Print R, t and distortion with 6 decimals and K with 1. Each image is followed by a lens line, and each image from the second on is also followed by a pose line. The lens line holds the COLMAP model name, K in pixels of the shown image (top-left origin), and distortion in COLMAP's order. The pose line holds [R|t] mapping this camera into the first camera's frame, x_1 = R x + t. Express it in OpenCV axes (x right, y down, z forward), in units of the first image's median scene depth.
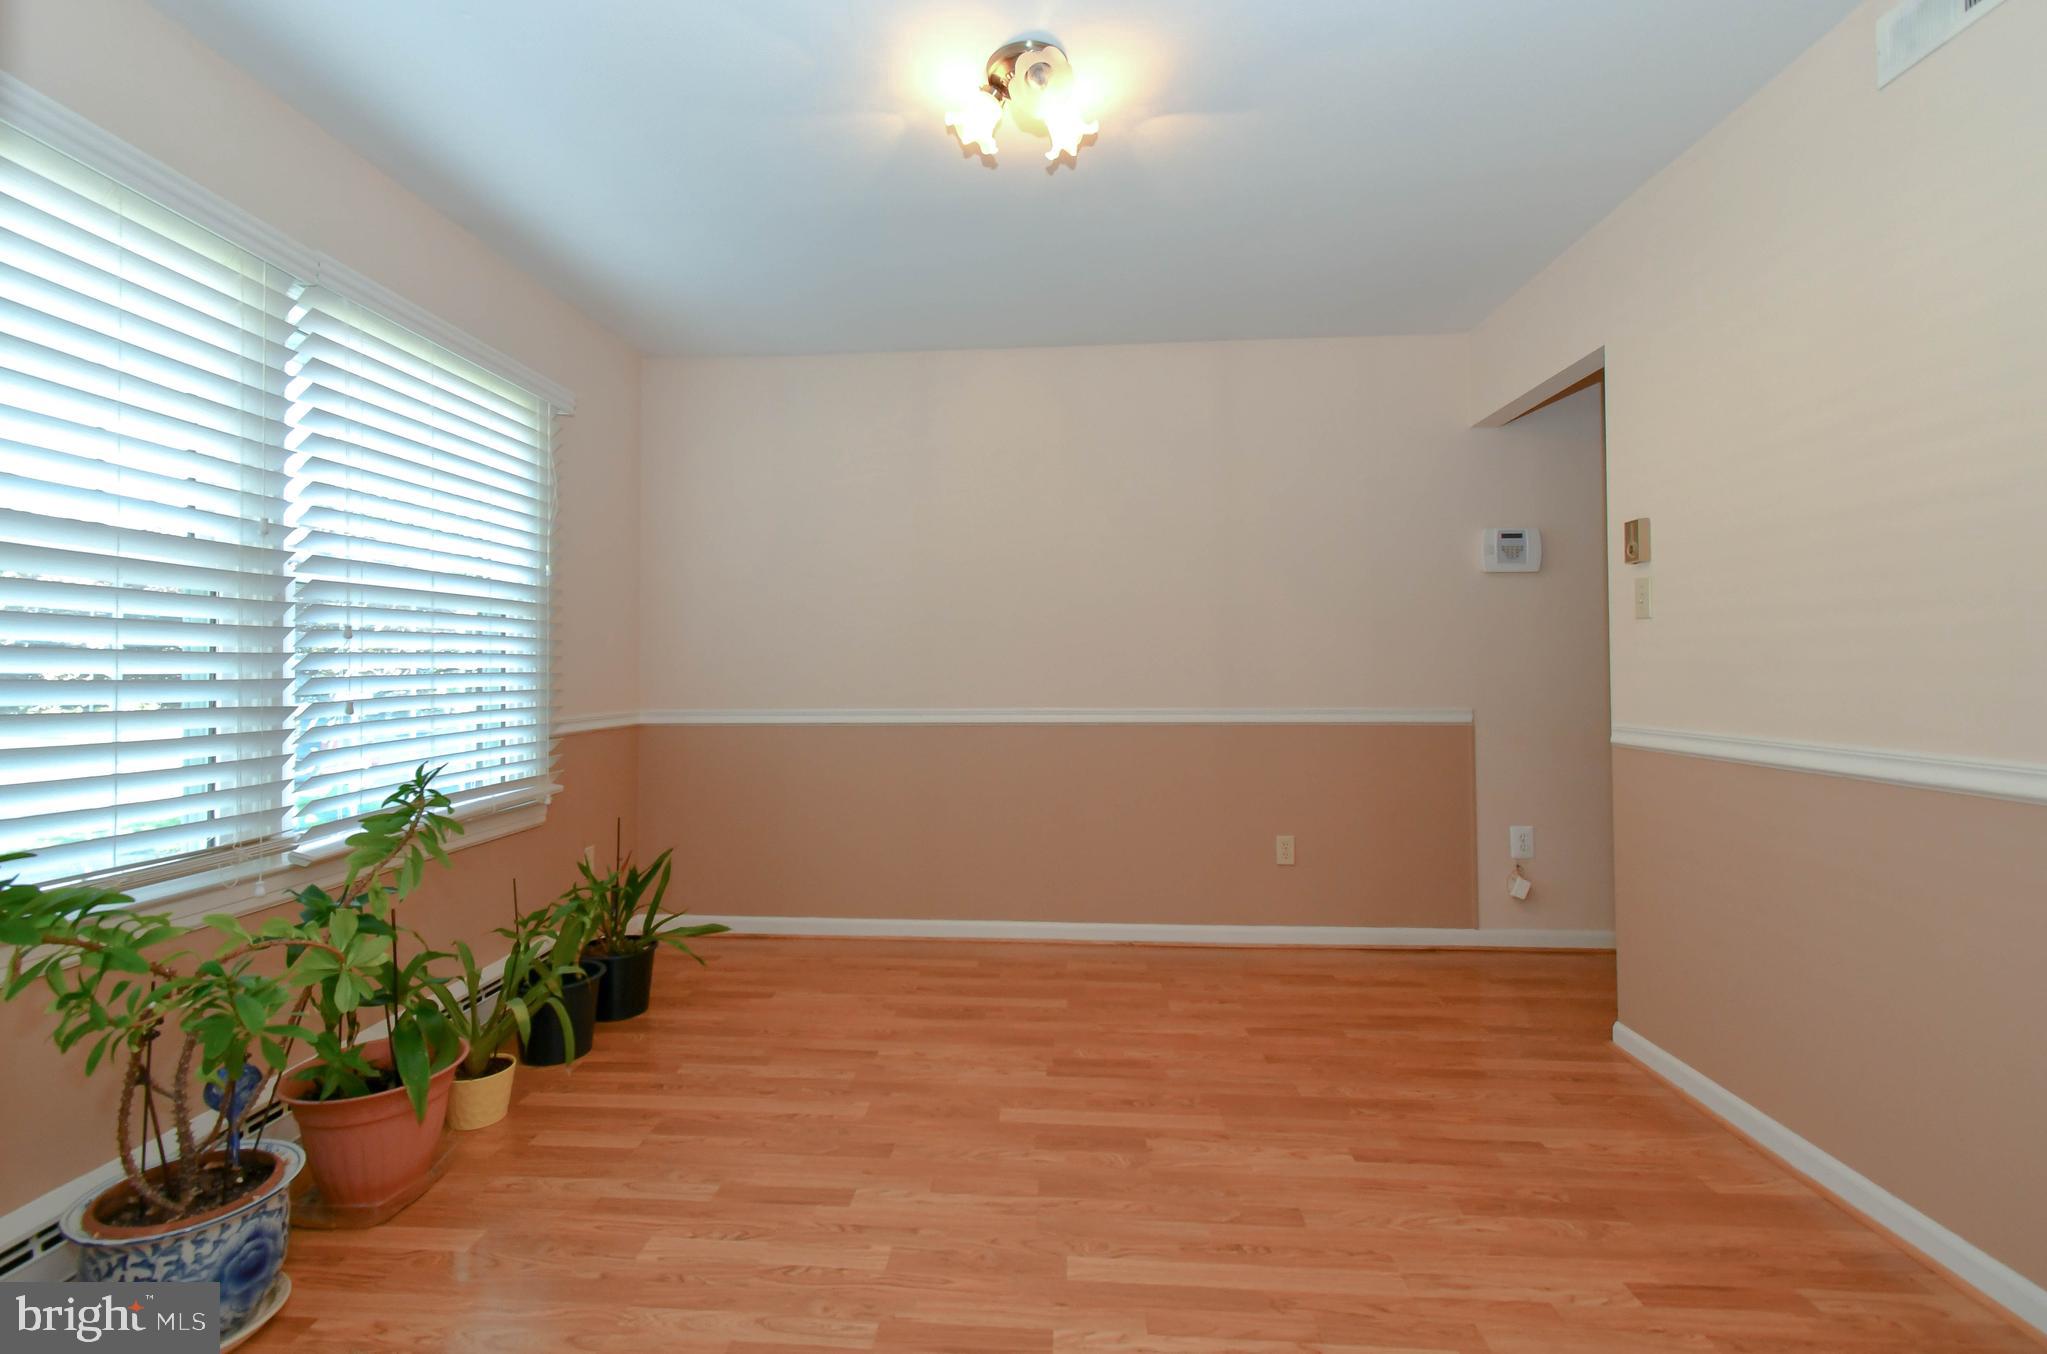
lens RADIAL K [[919.6, 0, 1018.8], [0, 919.6, 670.1], [0, 0, 1]] dist [0.007057, -0.003380]
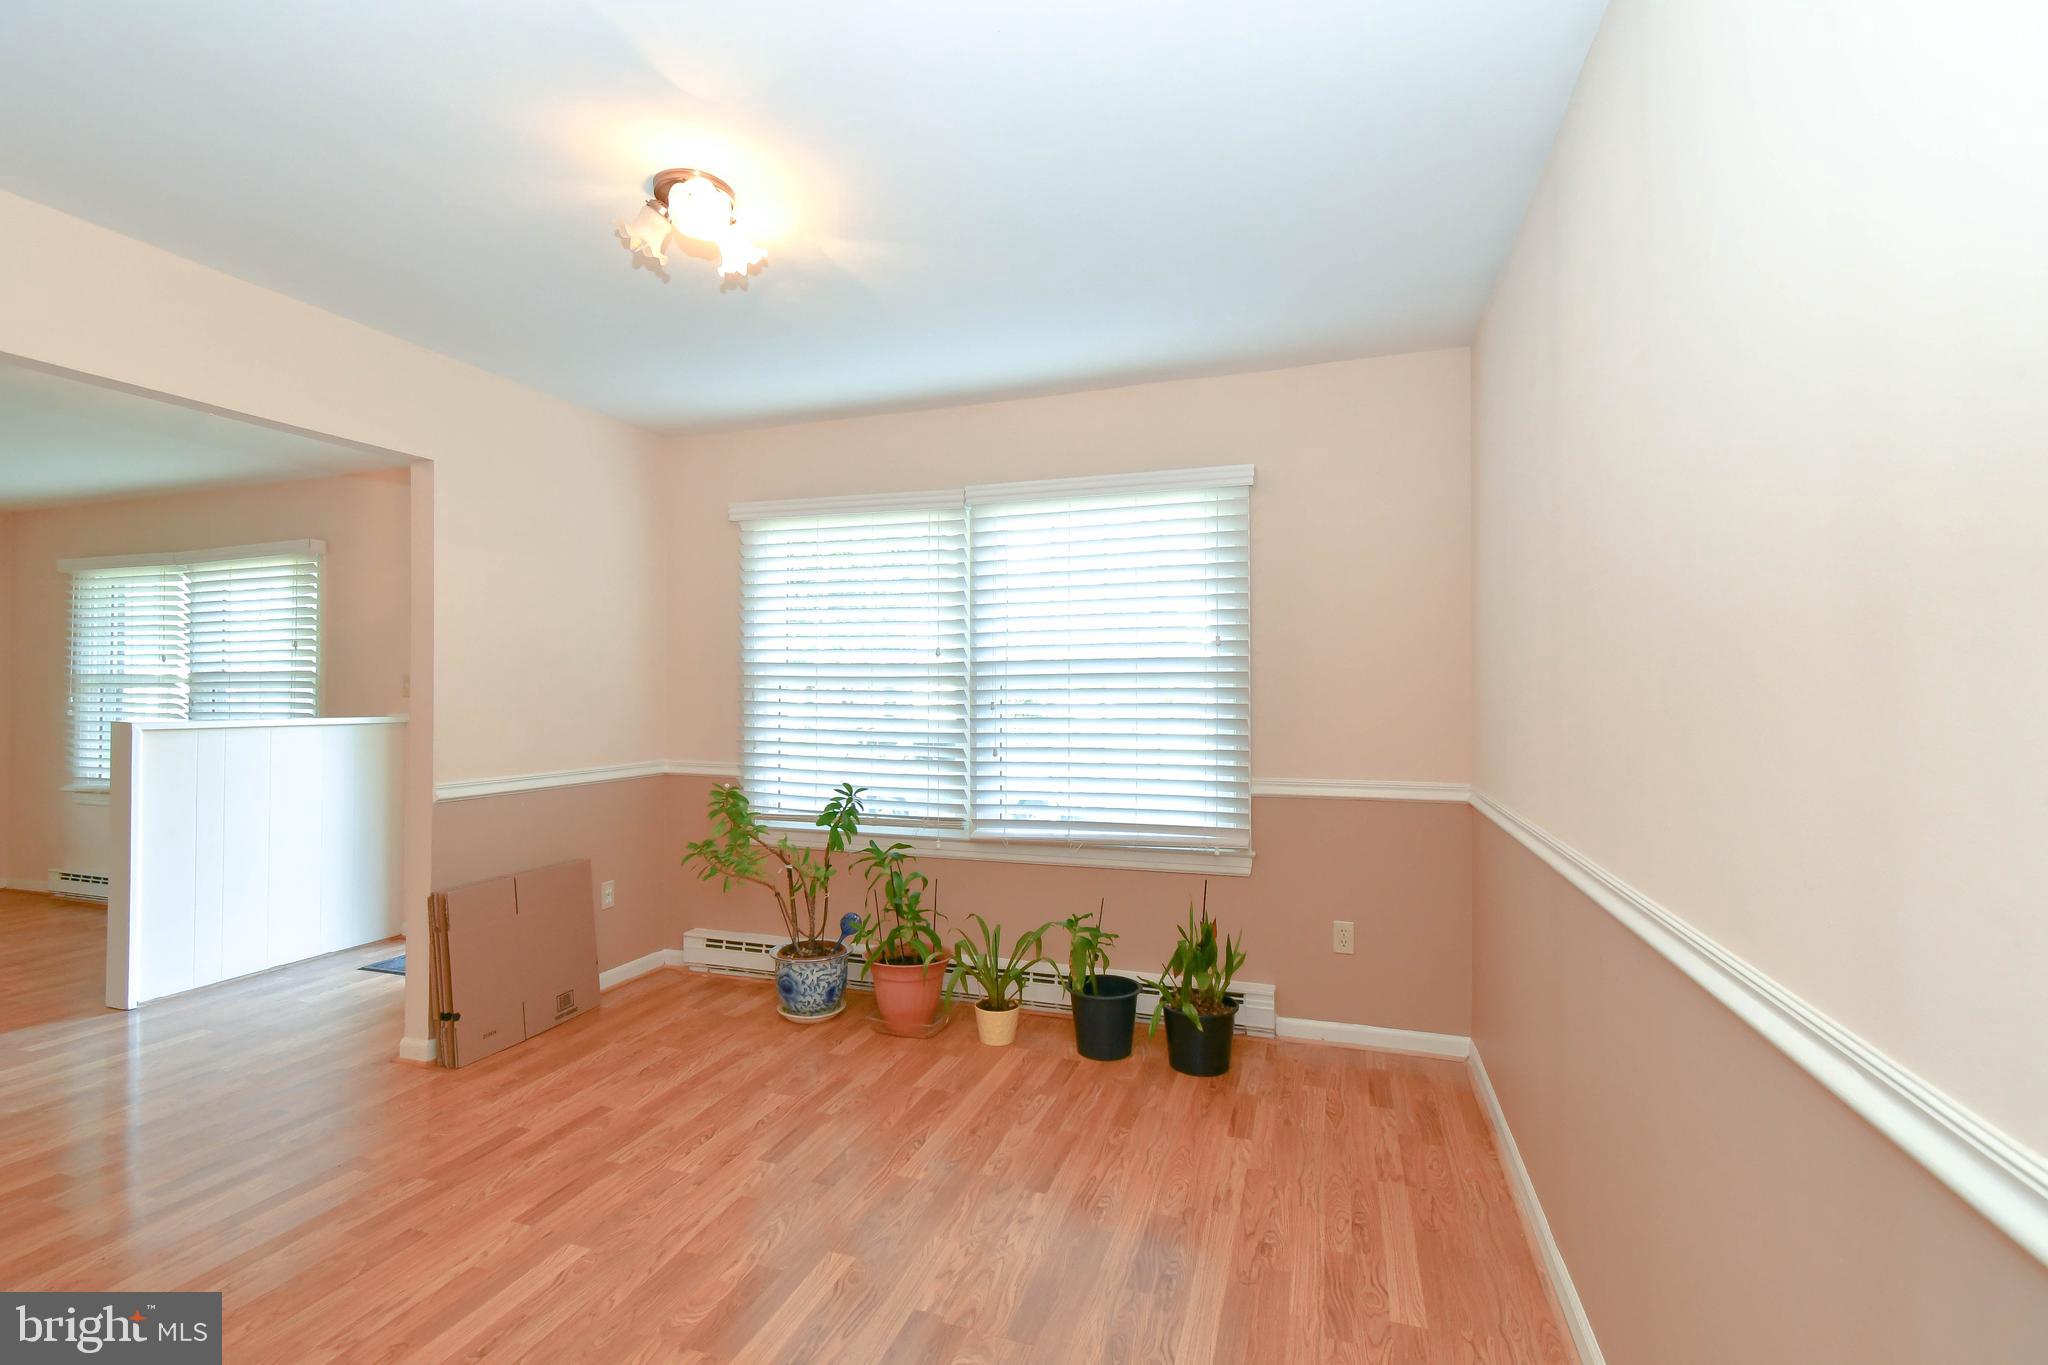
lens RADIAL K [[920.1, 0, 1017.9], [0, 920.1, 690.7], [0, 0, 1]] dist [0.007057, -0.003380]
pose [[-0.268109, 0.009247, -0.963344, 0.844575], [0.001796, 0.999957, 0.009098, -0.083613], [0.963387, 0.000710, -0.268114, 1.484208]]
